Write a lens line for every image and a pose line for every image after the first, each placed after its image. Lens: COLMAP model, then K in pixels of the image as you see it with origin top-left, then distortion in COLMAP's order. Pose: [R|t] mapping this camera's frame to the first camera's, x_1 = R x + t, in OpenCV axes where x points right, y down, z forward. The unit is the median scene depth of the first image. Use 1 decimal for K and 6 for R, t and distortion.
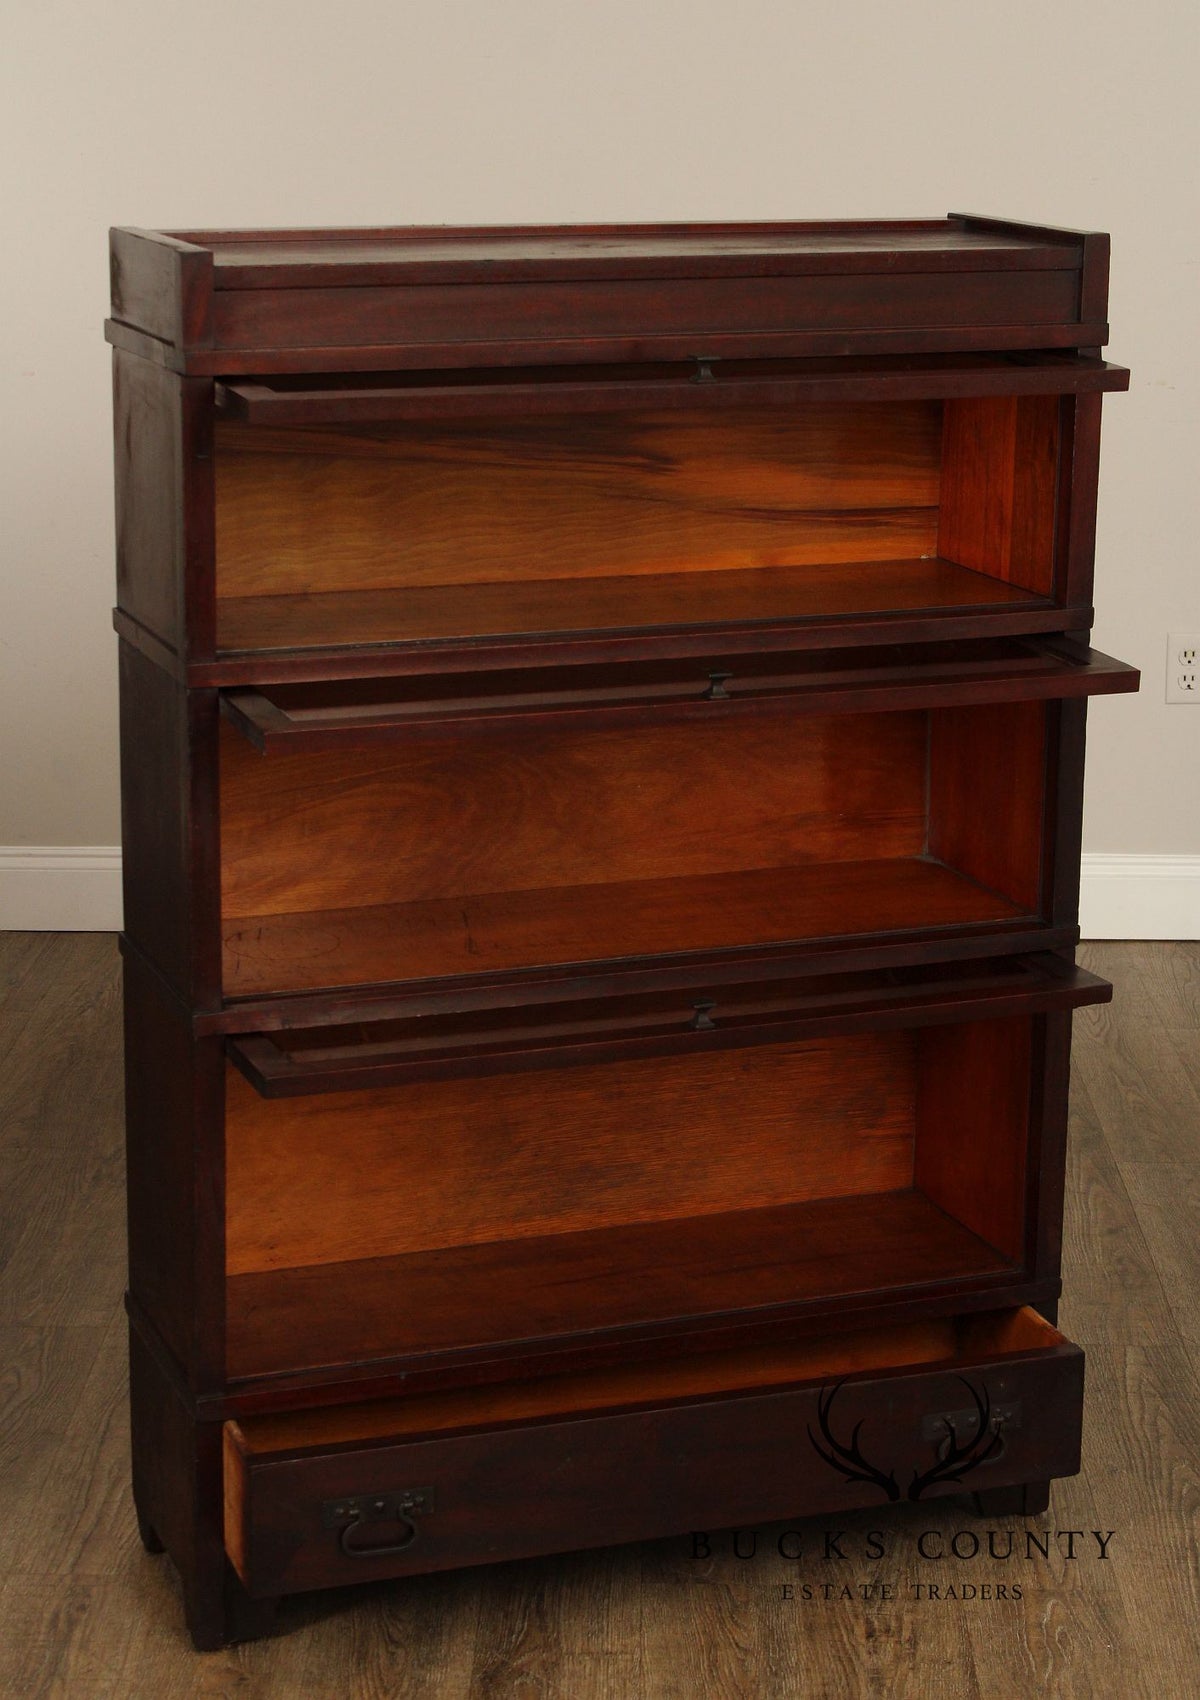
lens RADIAL K [[3196.0, 0, 593.0], [0, 3196.0, 793.9], [0, 0, 1]] dist [0.025548, 0.000000]
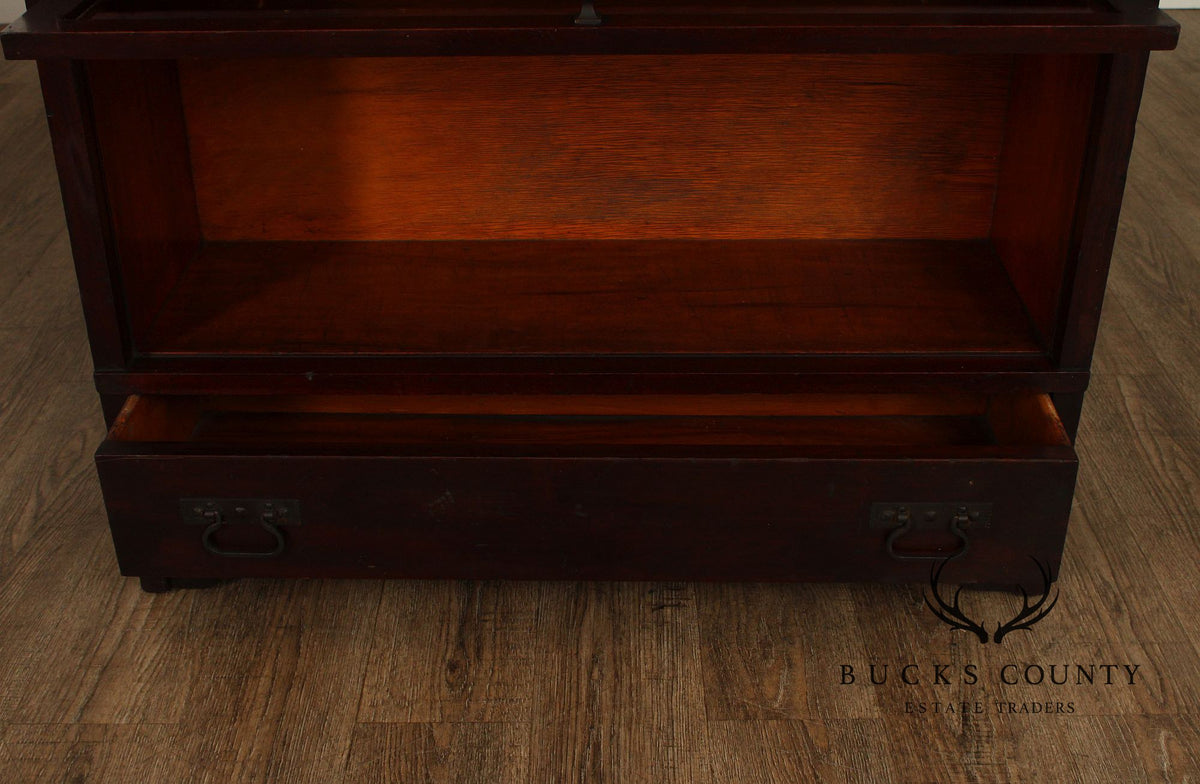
lens RADIAL K [[1481.3, 0, 603.8], [0, 1481.3, 430.6], [0, 0, 1]] dist [-0.078066, 0.000000]
pose [[0.937266, 0.173462, -0.302396, 0.146223], [-0.071211, 0.944394, 0.321013, 0.045552], [0.341264, -0.279341, 0.897500, 0.580175]]
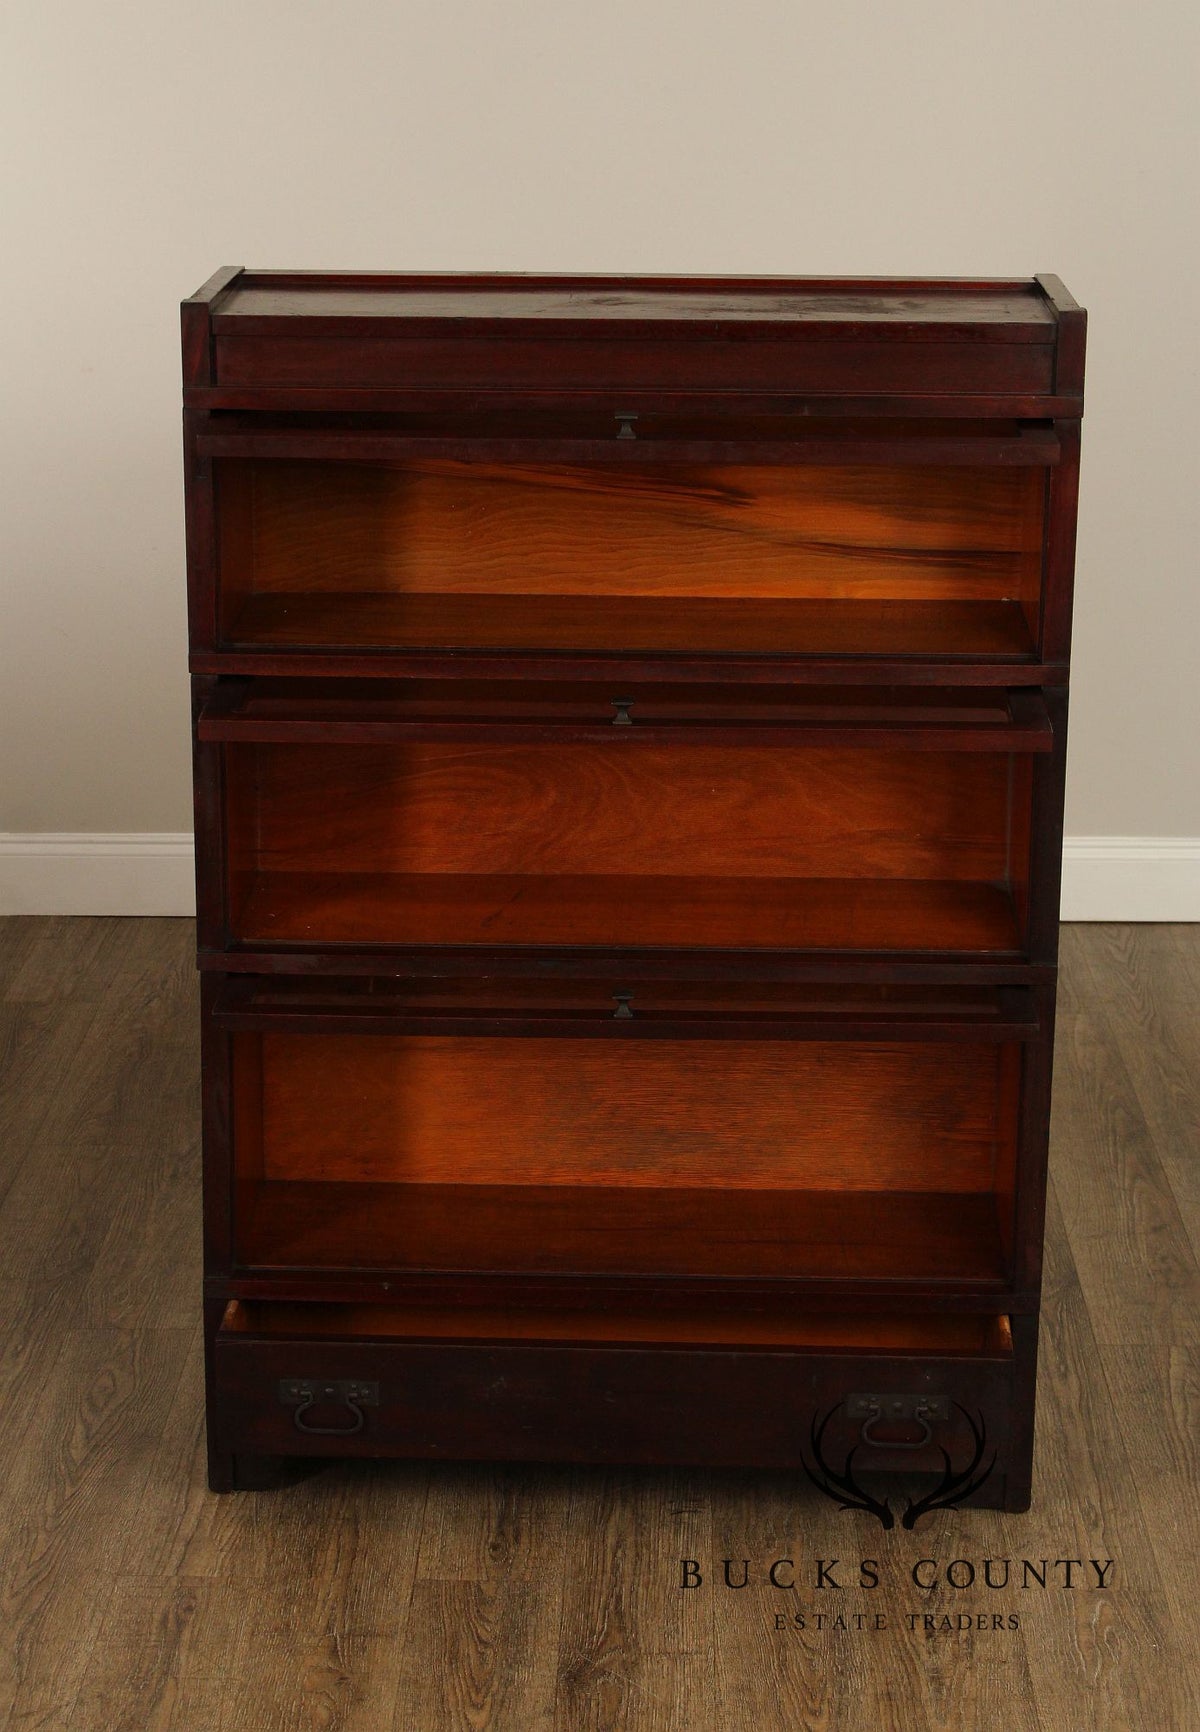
lens RADIAL K [[3240.9, 0, 587.8], [0, 3240.9, 857.1], [0, 0, 1]] dist [0.020397, 0.000000]
pose [[0.927082, 0.105554, -0.359690, 0.375410], [-0.087918, 0.993999, 0.065092, -0.048097], [0.364402, -0.028722, 0.930799, -0.043197]]
